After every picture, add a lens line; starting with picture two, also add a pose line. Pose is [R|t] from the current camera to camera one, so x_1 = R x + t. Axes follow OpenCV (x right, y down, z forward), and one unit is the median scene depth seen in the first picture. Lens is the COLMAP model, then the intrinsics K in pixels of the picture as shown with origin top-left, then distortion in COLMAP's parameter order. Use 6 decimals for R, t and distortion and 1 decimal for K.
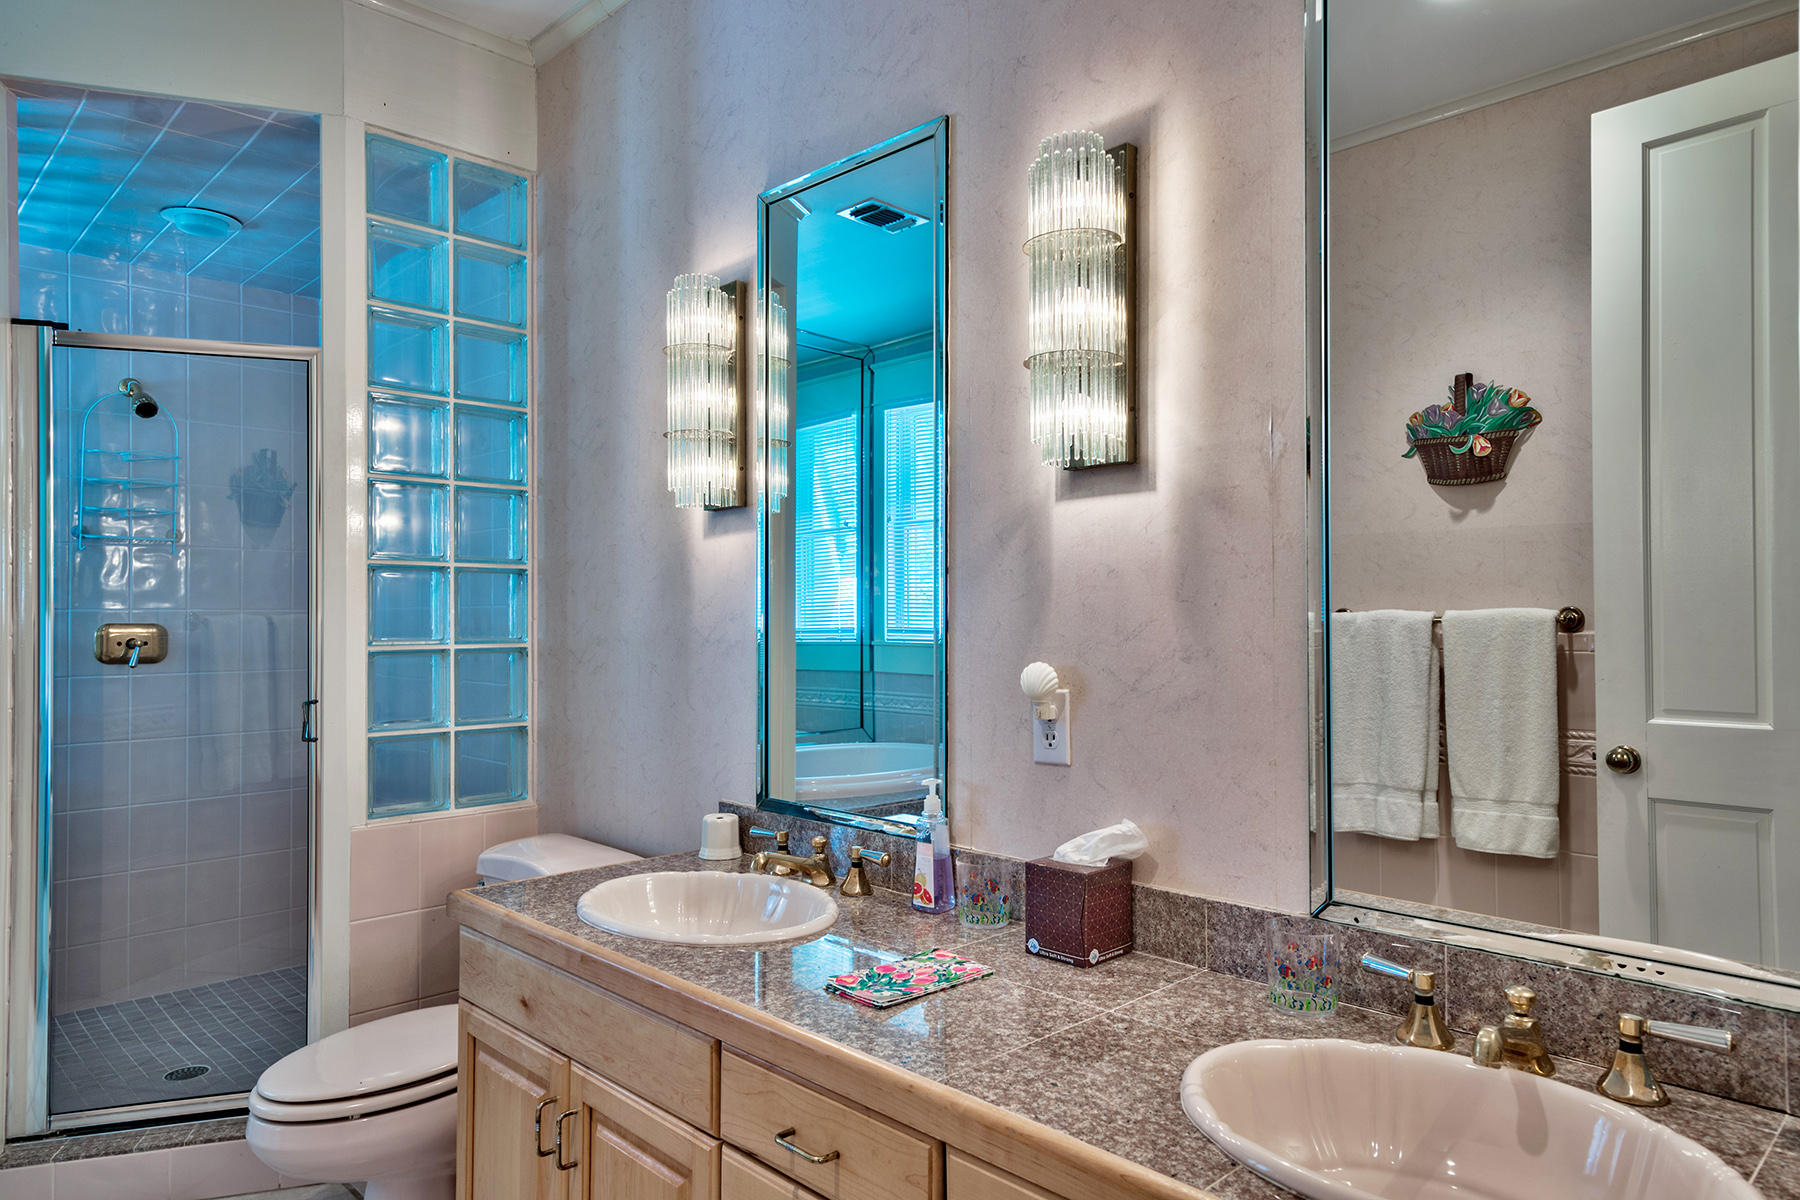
lens RADIAL K [[1127.5, 0, 900.0], [0, 1127.5, 600.0], [0, 0, 1]] dist [-0.000612, 0.000051]
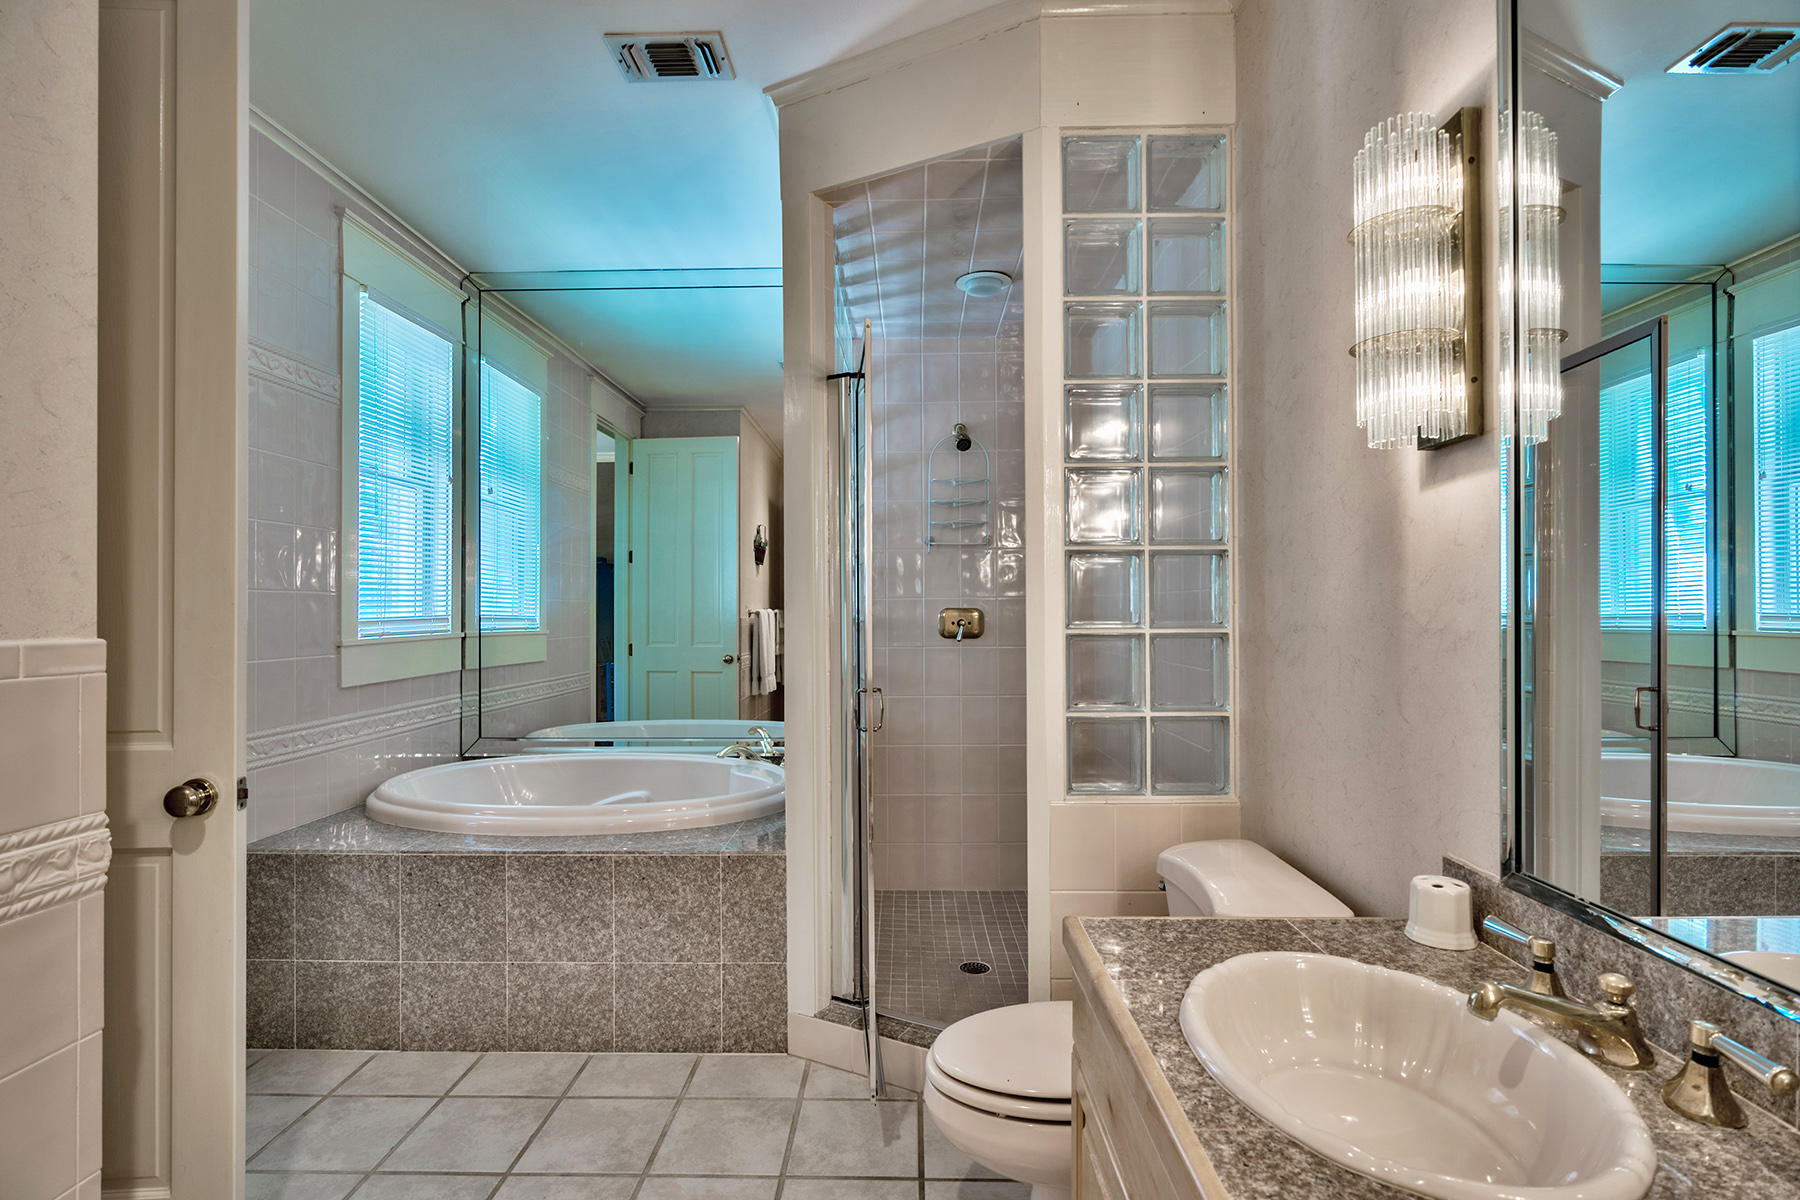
lens RADIAL K [[865.4, 0, 897.0], [0, 865.4, 603.9], [0, 0, 1]] dist [-0.005962, 0.000114]
pose [[0.700882, -0.003496, -0.713269, -0.010729], [0.014158, 0.999859, 0.009012, 0.007936], [0.713137, -0.016415, 0.700832, 0.314203]]
